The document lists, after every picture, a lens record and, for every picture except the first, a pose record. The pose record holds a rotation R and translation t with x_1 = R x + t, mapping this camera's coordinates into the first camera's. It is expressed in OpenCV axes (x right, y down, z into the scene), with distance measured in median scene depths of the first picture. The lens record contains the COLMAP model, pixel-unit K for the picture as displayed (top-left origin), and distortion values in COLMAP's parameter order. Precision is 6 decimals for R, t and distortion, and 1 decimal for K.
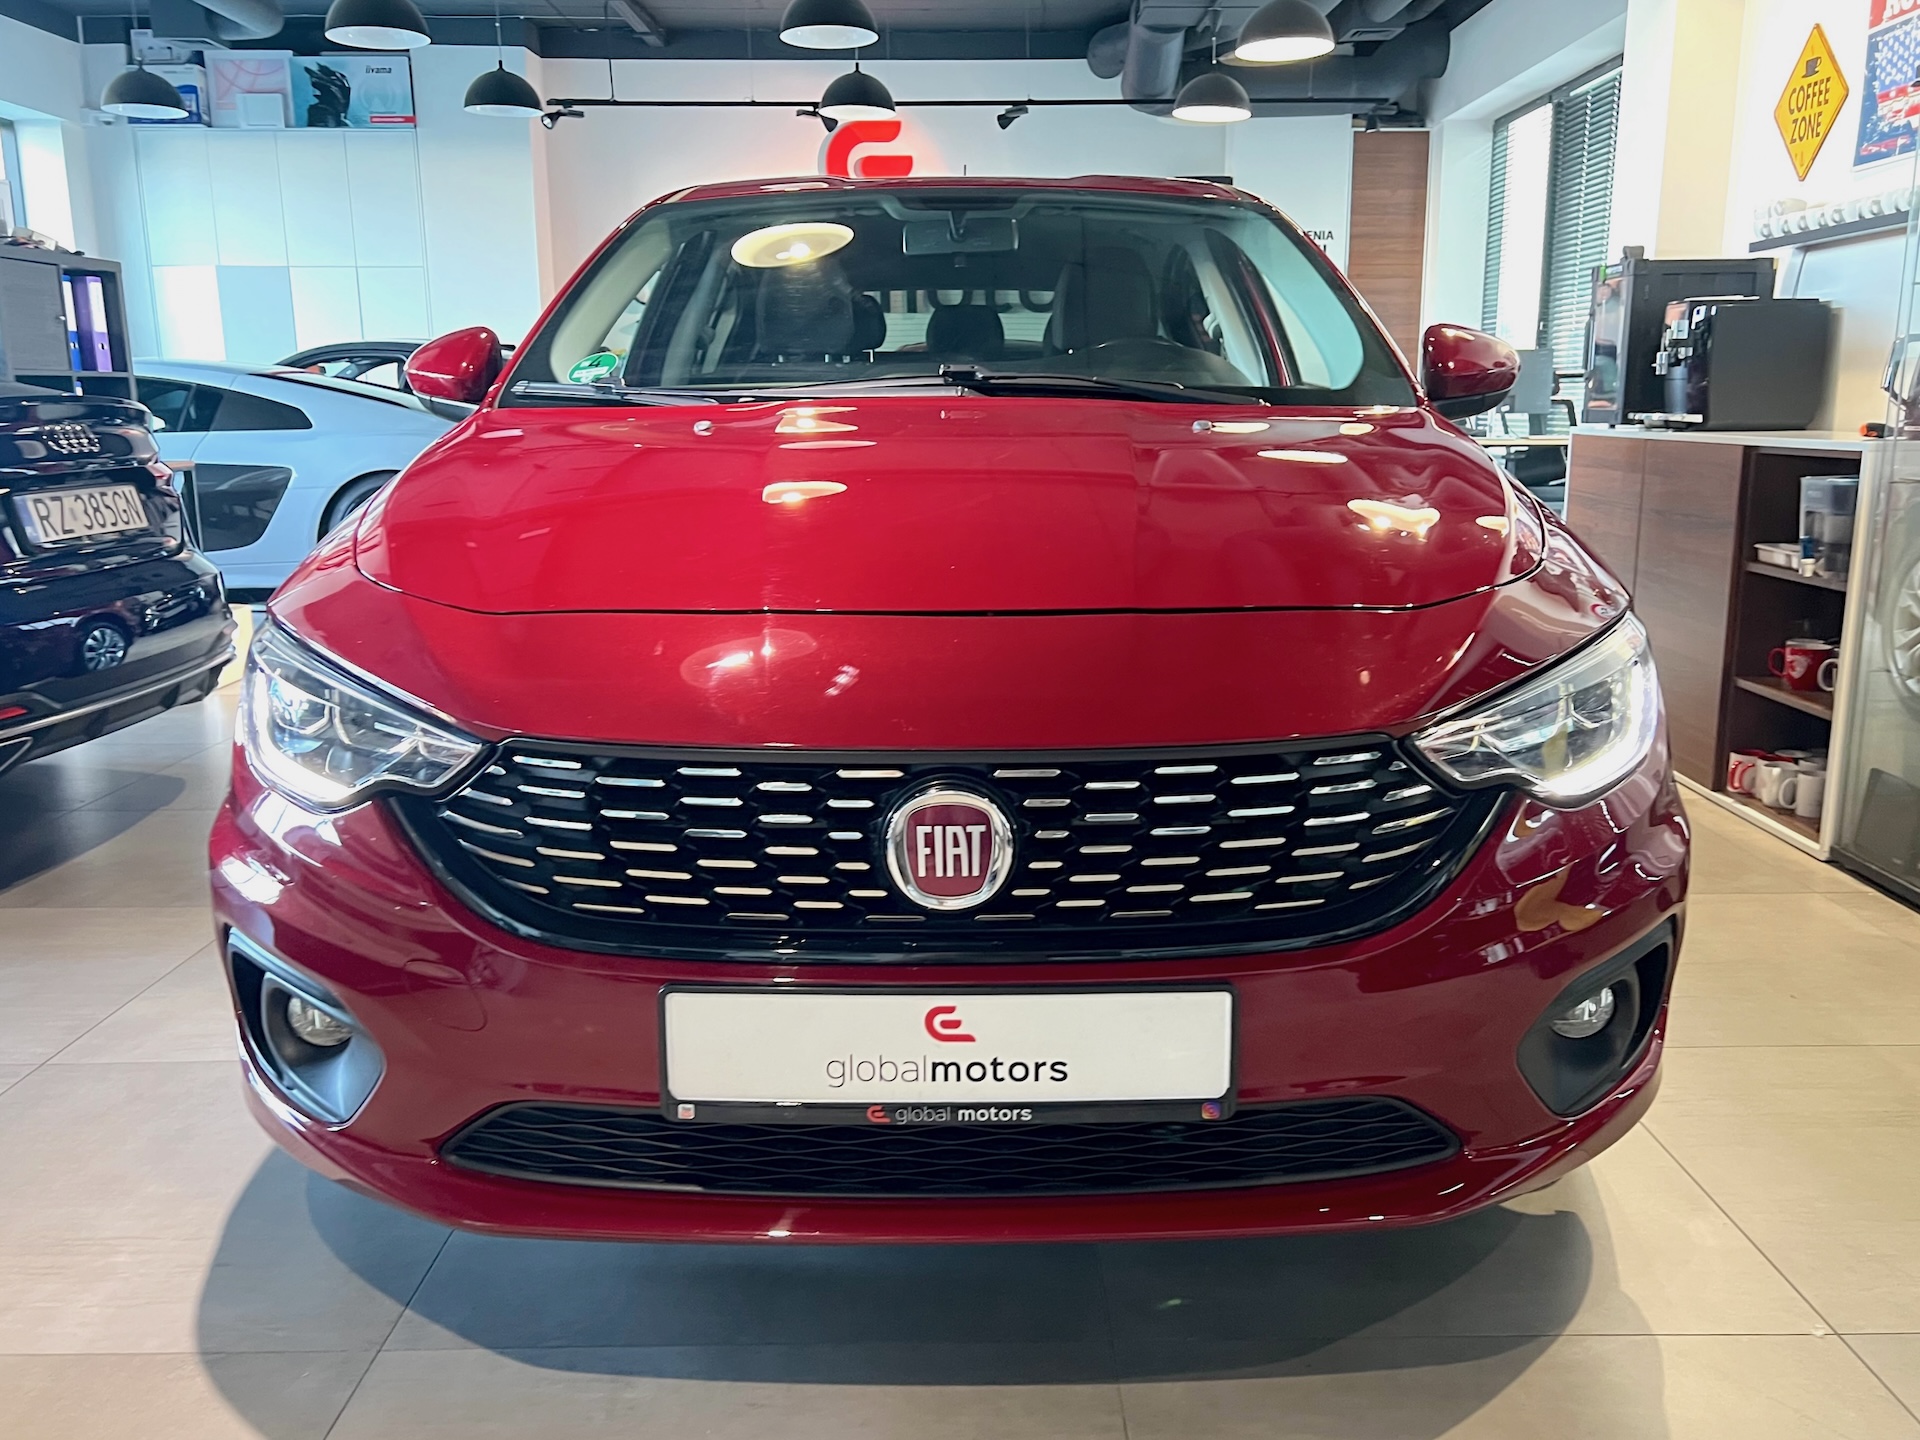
lens RADIAL K [[1583.4, 0, 917.5], [0, 1583.4, 733.0], [0, 0, 1]] dist [0.028777, -0.038559]
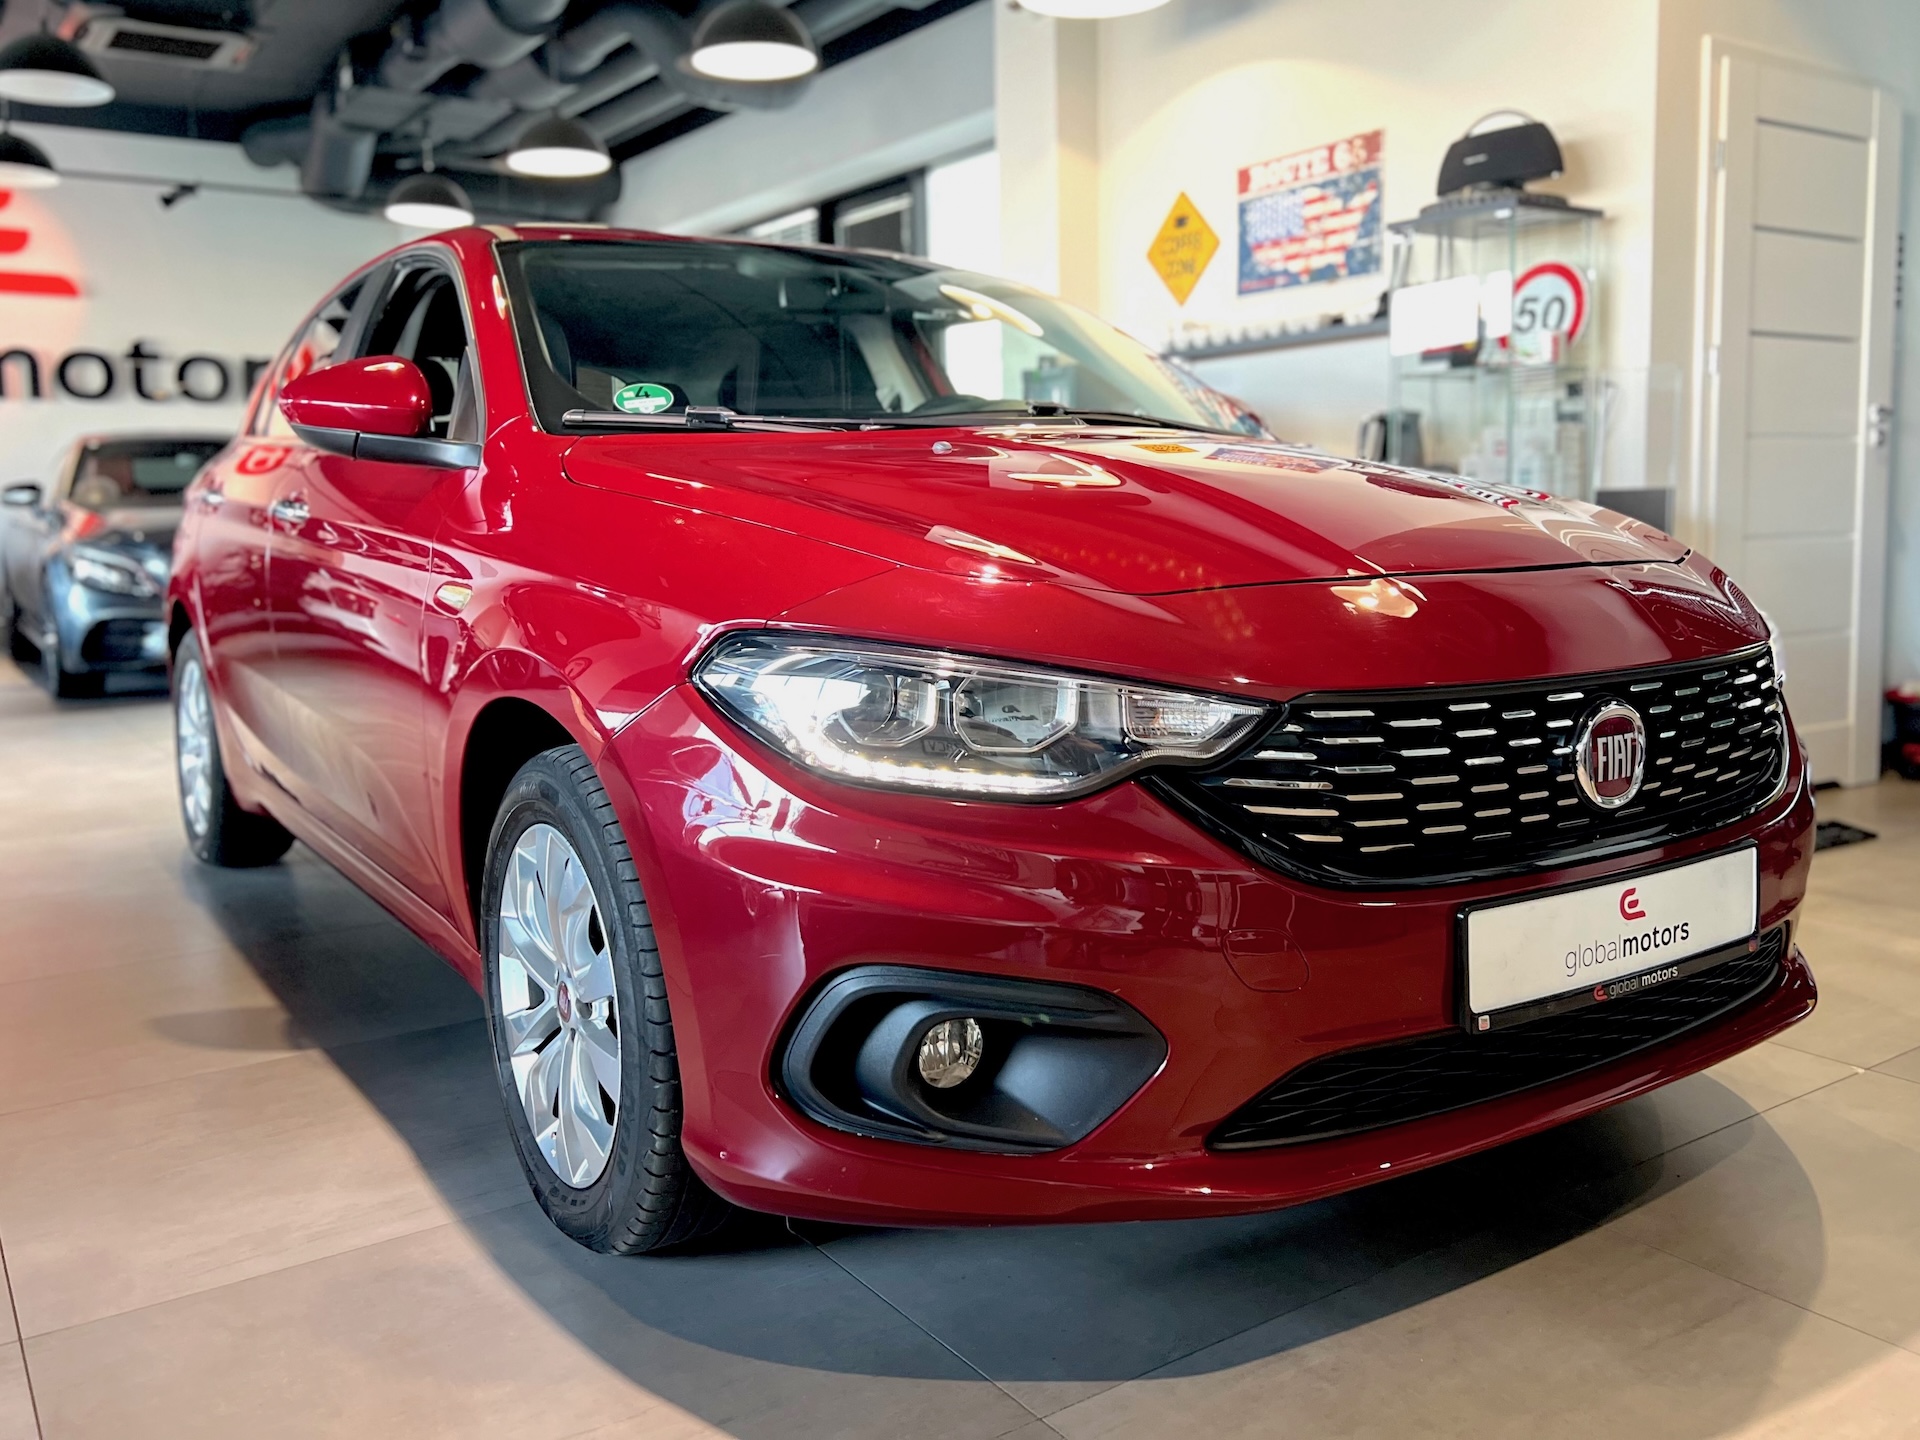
lens RADIAL K [[1633.9, 0, 963.3], [0, 1633.9, 685.7], [0, 0, 1]] dist [-0.010381, -0.005456]
pose [[0.818591, -0.063378, 0.570869, -0.379195], [0.124944, 0.989742, -0.069282, 0.016061], [-0.560622, 0.128040, 0.818113, 0.095138]]
